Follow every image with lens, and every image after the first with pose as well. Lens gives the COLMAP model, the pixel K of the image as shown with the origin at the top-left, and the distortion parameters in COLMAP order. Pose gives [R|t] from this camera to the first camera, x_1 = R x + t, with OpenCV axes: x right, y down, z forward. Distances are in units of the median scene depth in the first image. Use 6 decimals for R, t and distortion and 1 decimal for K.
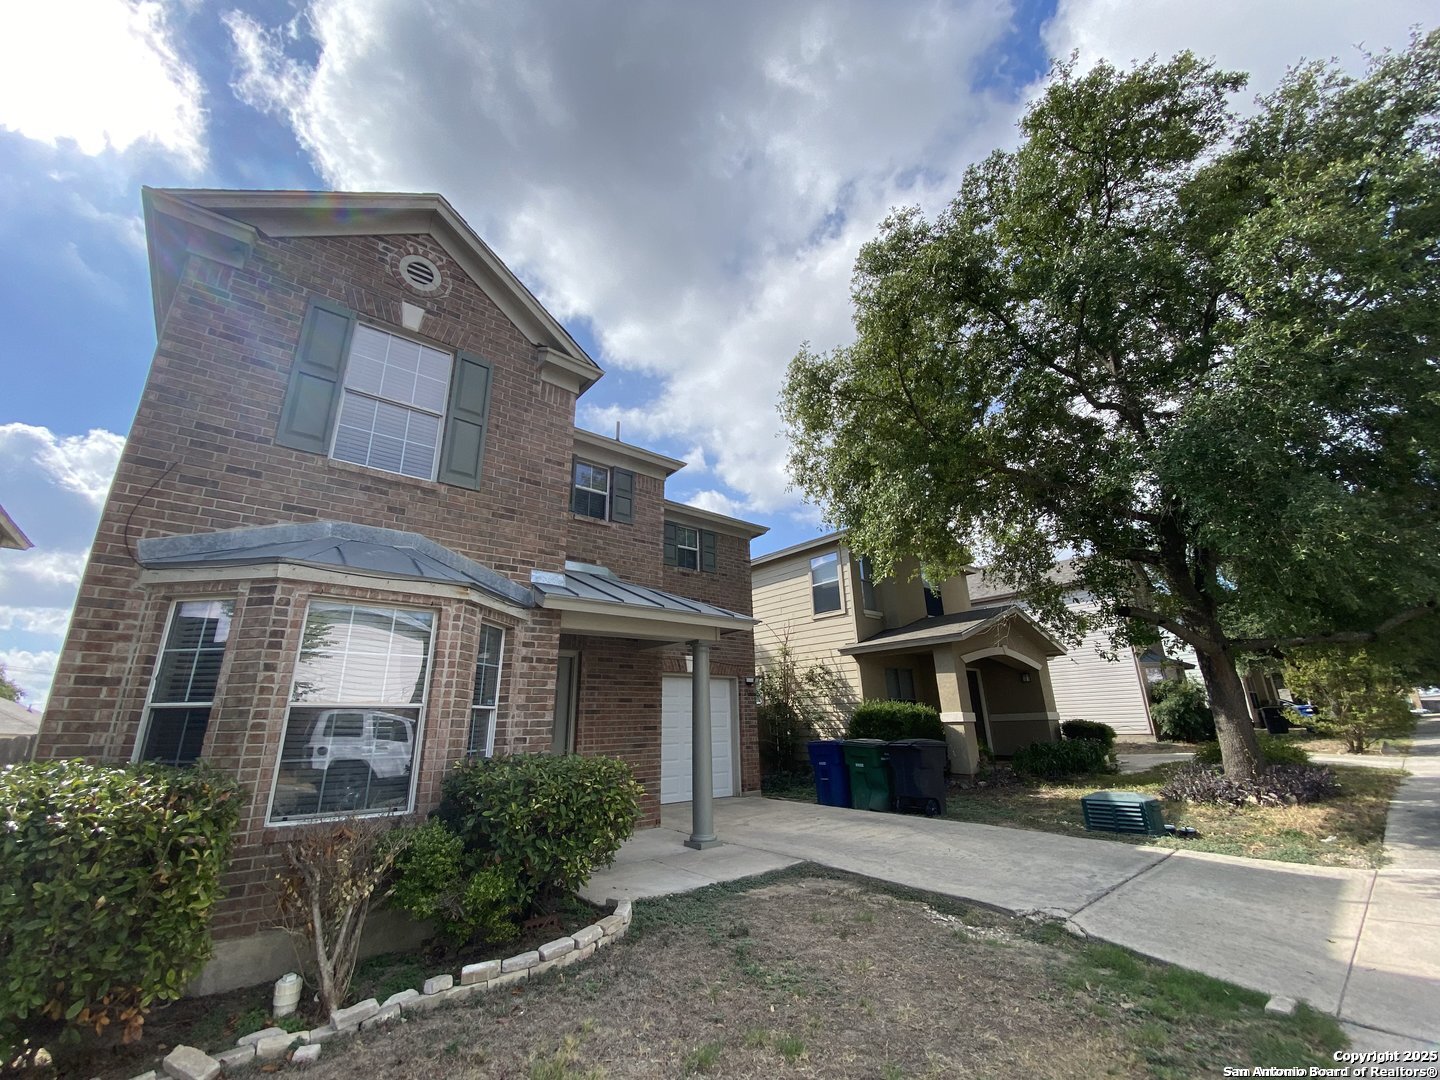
lens RADIAL K [[584.5, 0, 720.0], [0, 584.5, 540.0], [0, 0, 1]] dist [0.024100, -0.024159]
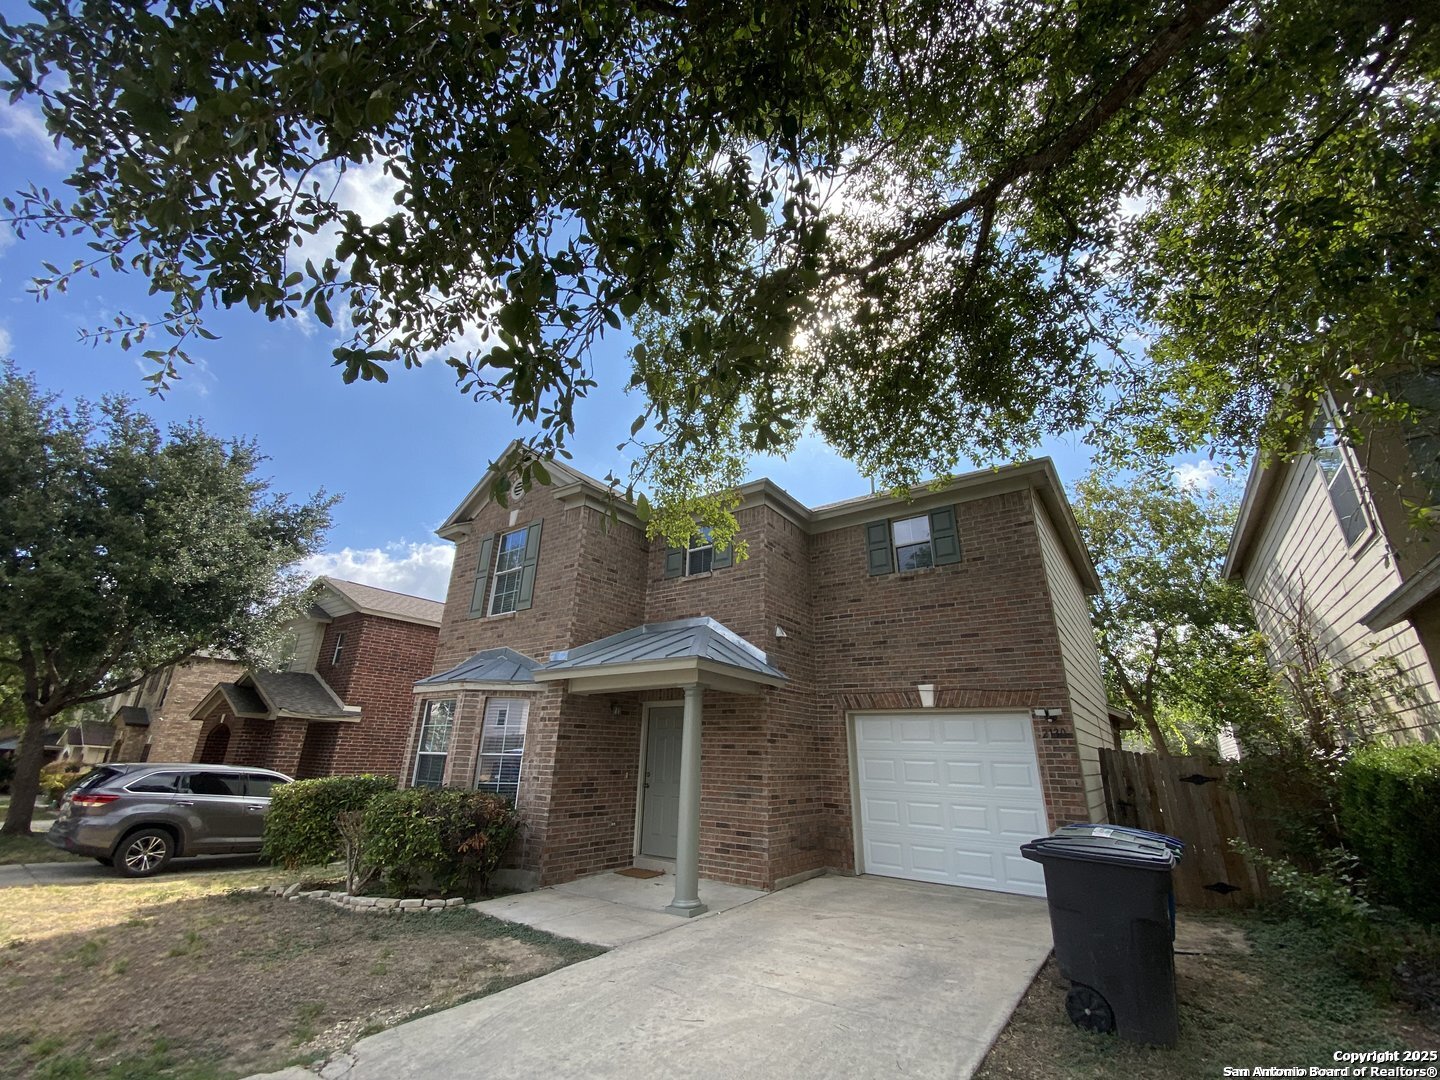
lens RADIAL K [[584.5, 0, 720.0], [0, 584.5, 540.0], [0, 0, 1]] dist [0.024100, -0.024159]
pose [[0.240101, -0.307311, -0.920821, 1.200536], [0.268923, 0.932500, -0.241088, 0.258949], [0.932755, -0.189744, 0.306537, 1.059318]]
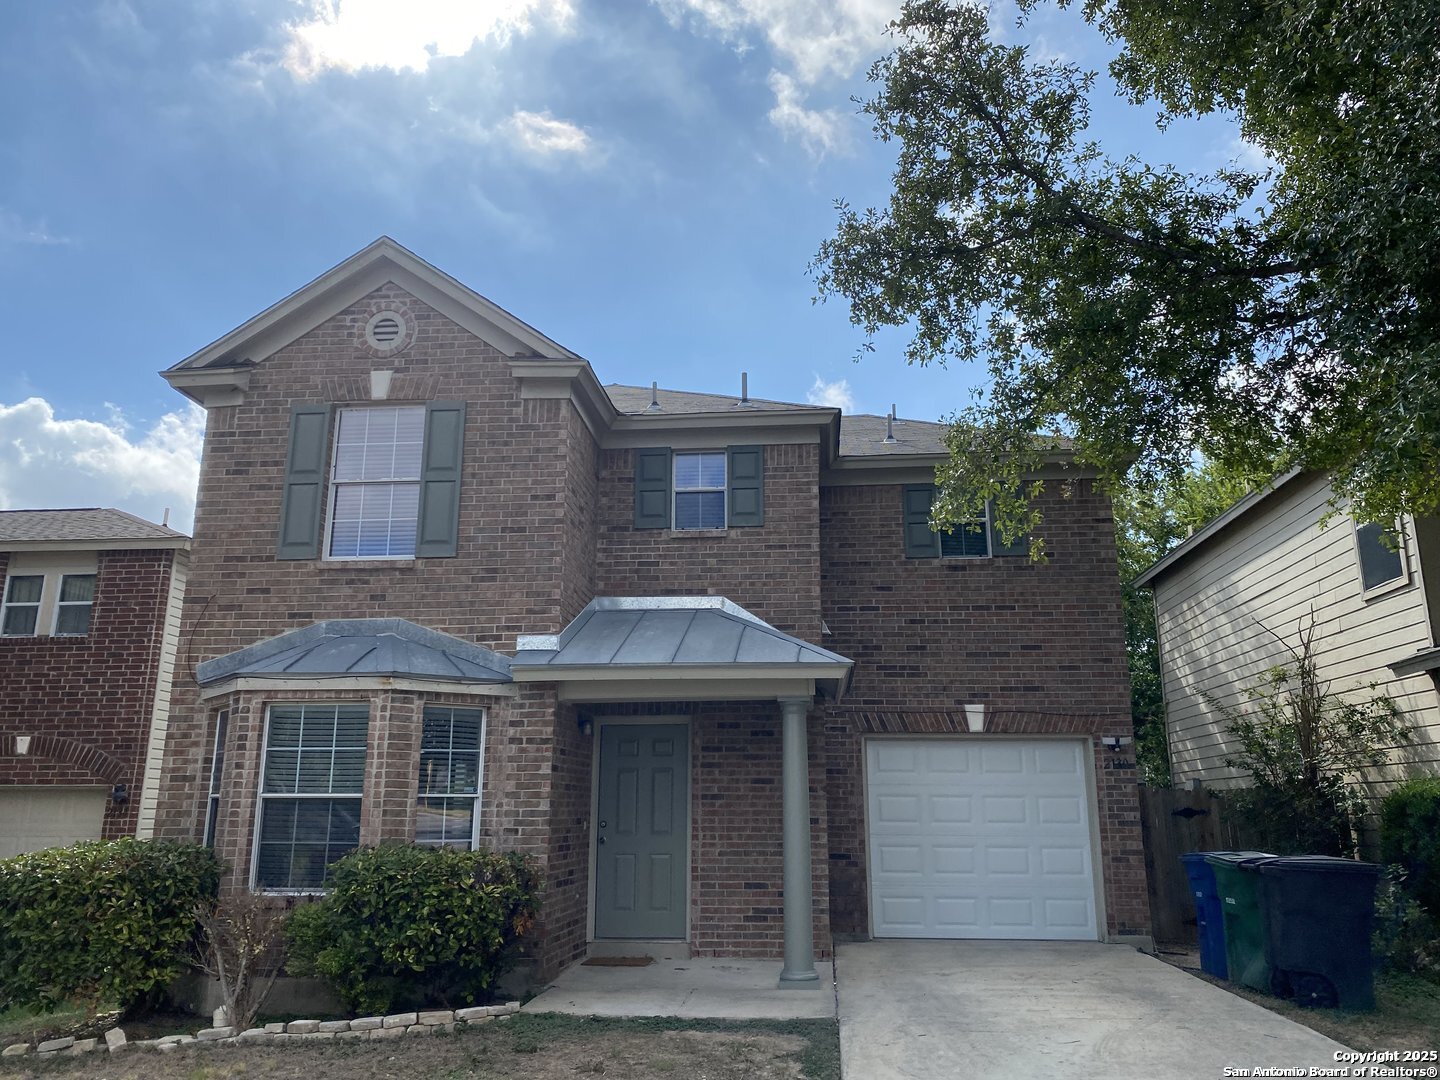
lens RADIAL K [[1115.3, 0, 720.0], [0, 1115.3, 540.0], [0, 0, 1]] dist [0.053015, -0.063040]
pose [[0.706730, -0.146204, -0.692212, 1.097214], [0.198571, 0.980077, -0.004269, -0.021709], [0.679045, -0.134436, 0.721682, 0.045262]]
